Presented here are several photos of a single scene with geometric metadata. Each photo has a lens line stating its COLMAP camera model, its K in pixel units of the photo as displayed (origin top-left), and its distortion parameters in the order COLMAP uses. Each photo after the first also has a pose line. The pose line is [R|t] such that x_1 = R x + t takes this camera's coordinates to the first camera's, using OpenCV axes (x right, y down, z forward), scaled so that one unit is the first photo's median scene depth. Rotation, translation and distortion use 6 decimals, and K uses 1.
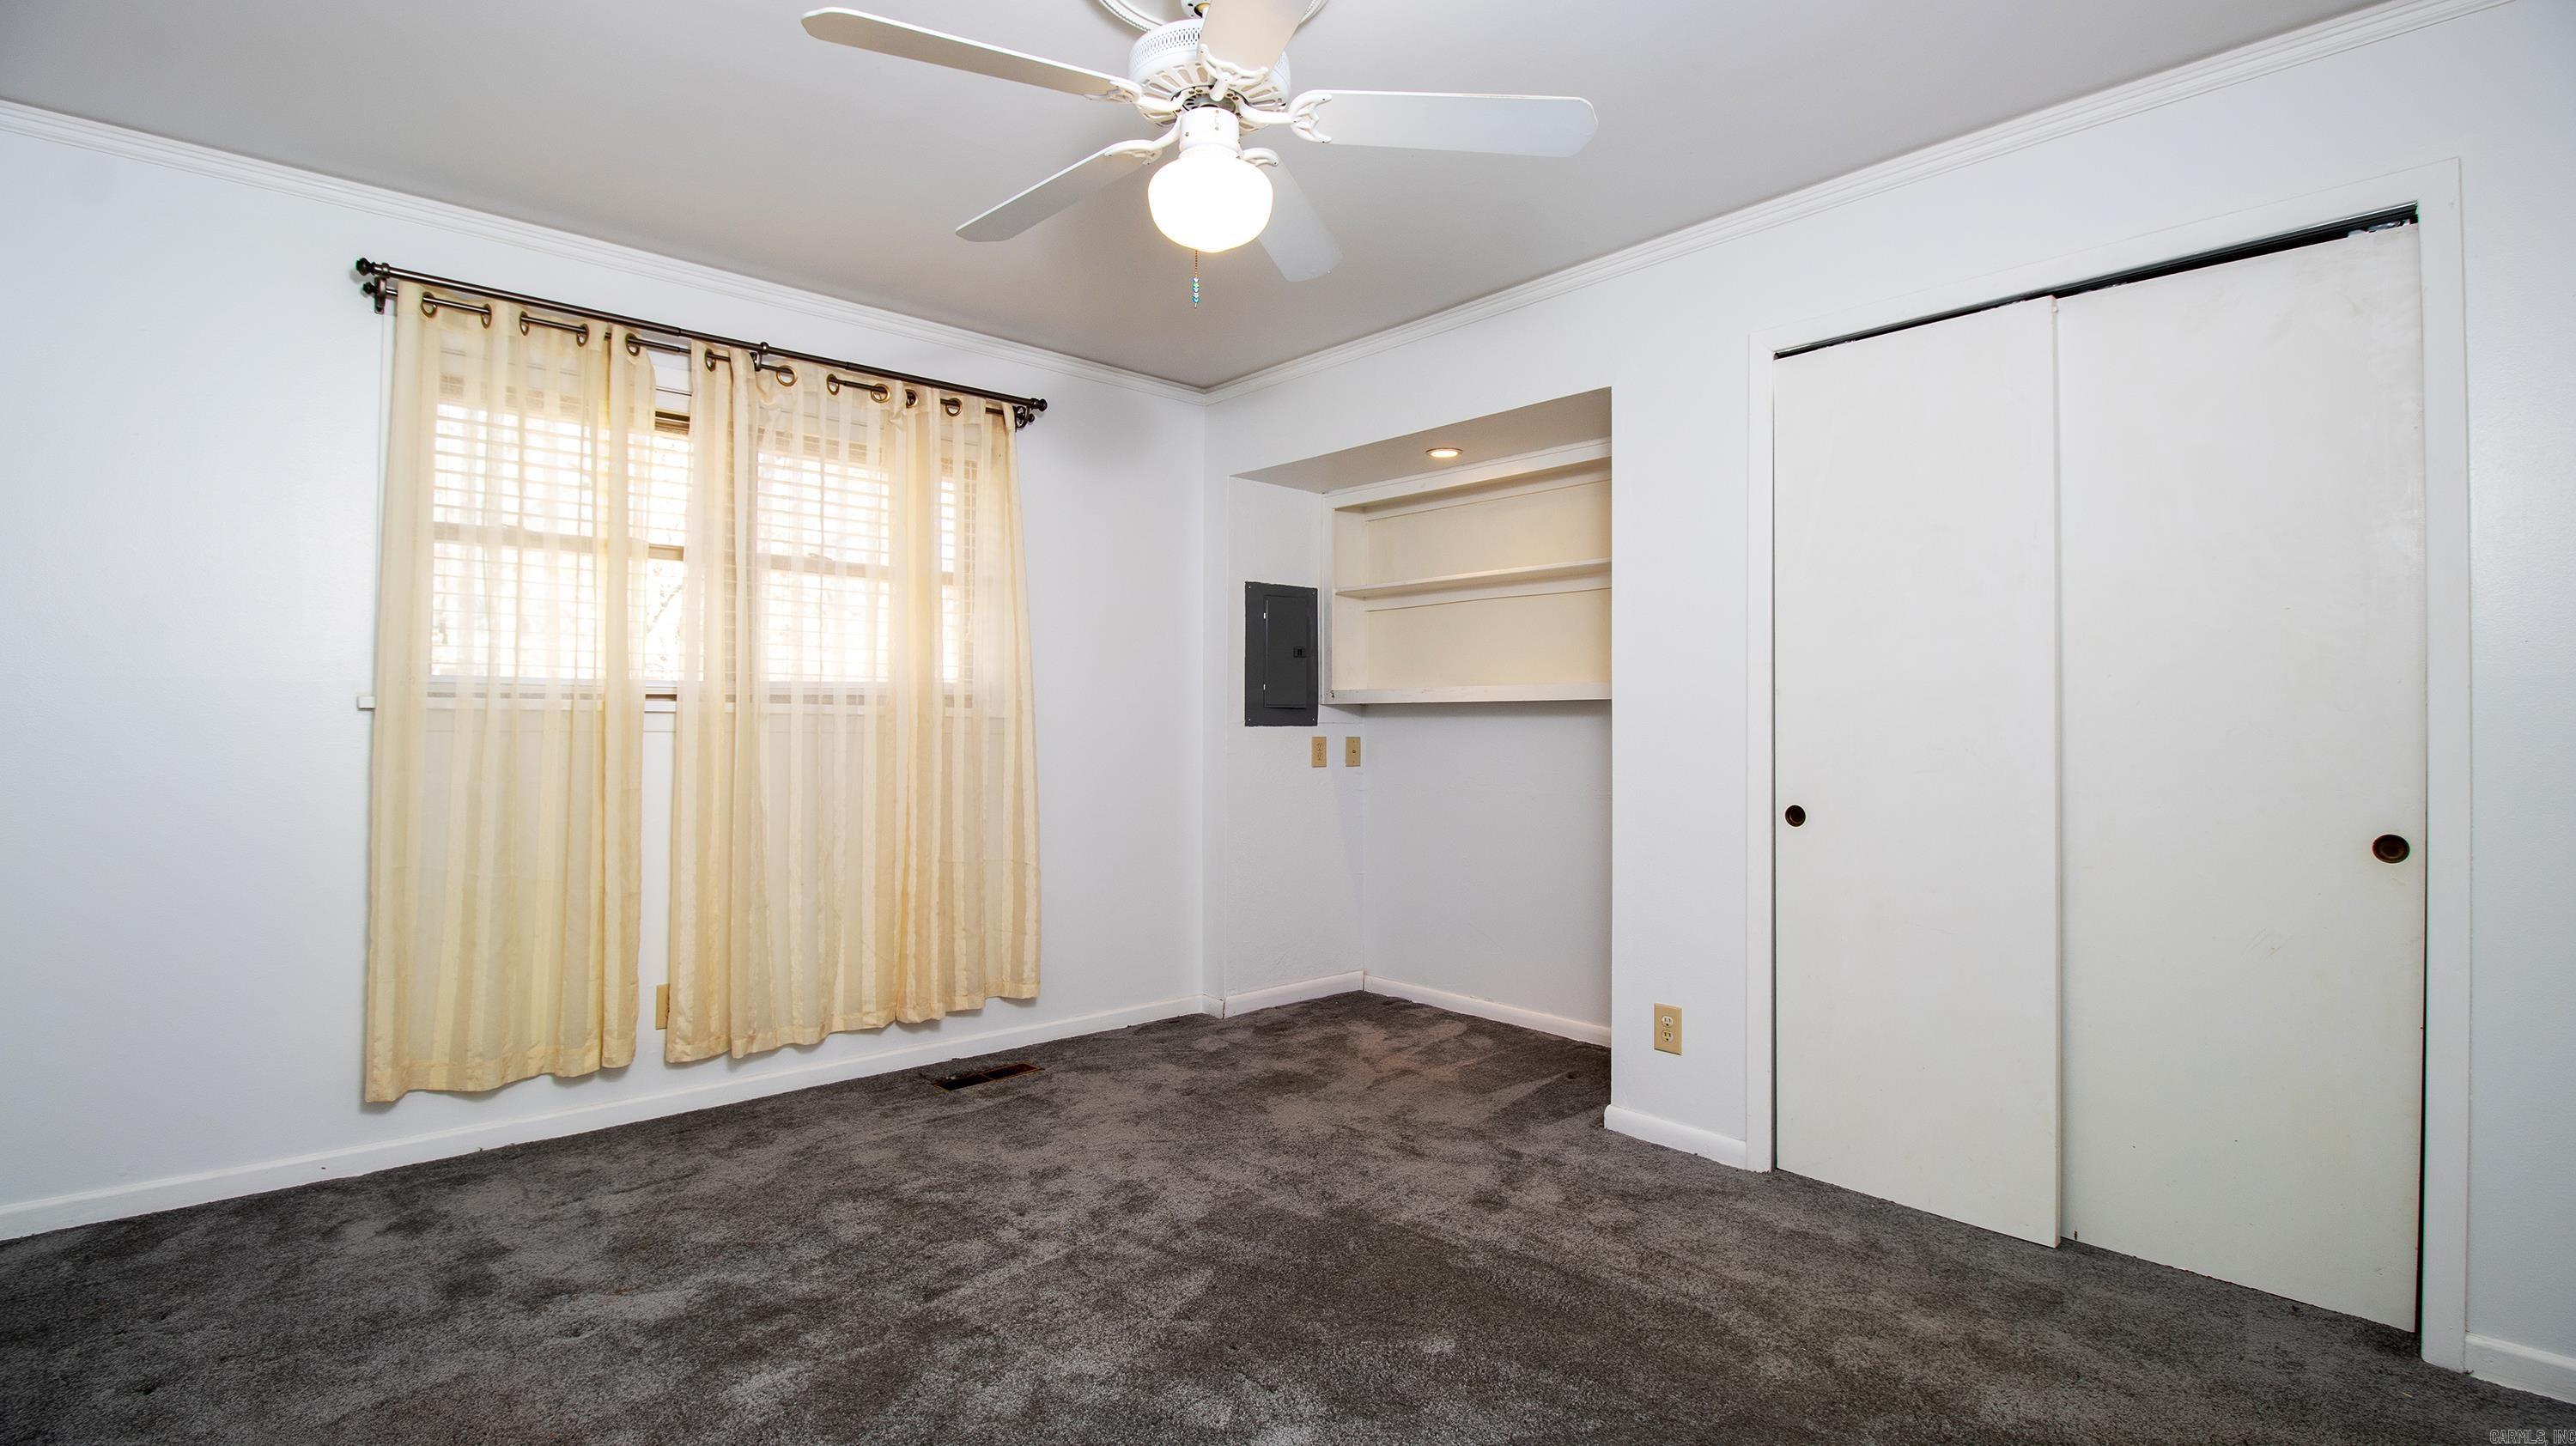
lens RADIAL K [[1271.2, 0, 1243.1], [0, 1271.2, 716.9], [0, 0, 1]] dist [0.070427, -0.000081]
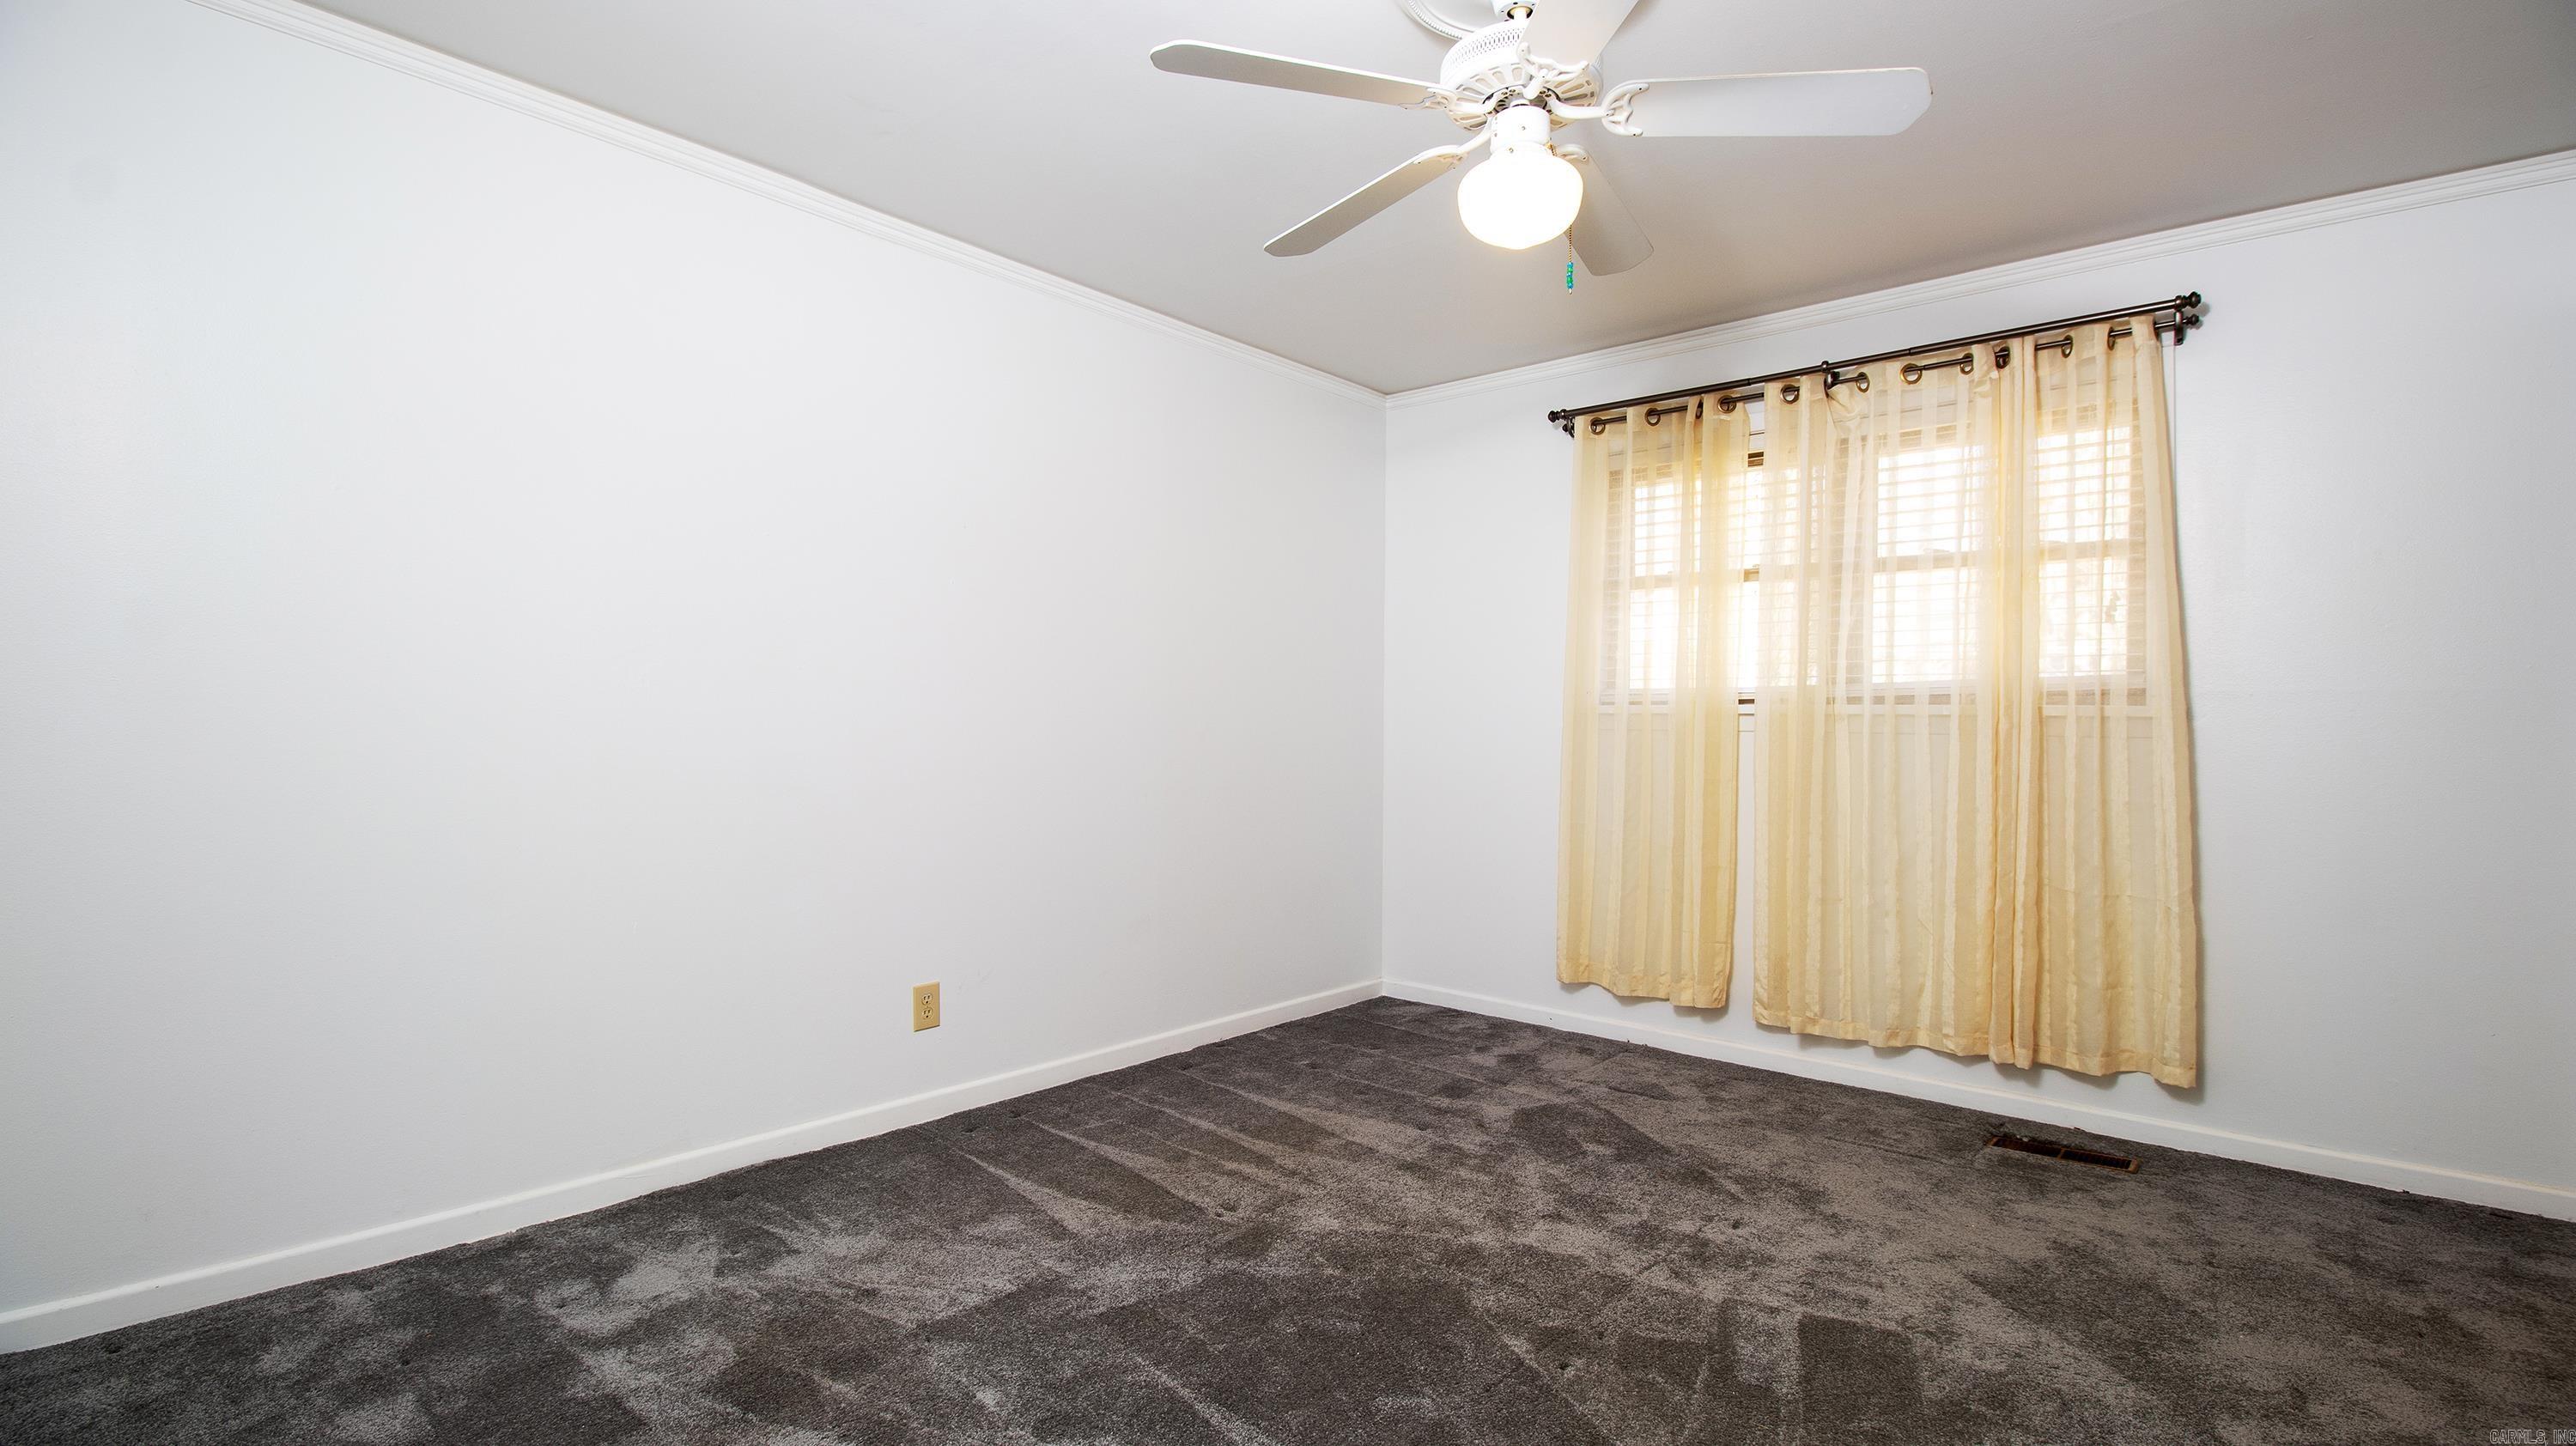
lens RADIAL K [[1204.9, 0, 1288.0], [0, 1204.9, 723.0], [0, 0, 1]] dist [-0.001284, 0.000143]
pose [[0.146949, -0.003530, -0.989138, 0.513311], [-0.003359, 0.999986, -0.004067, 0.009463], [0.989138, 0.003920, 0.146935, 0.409342]]
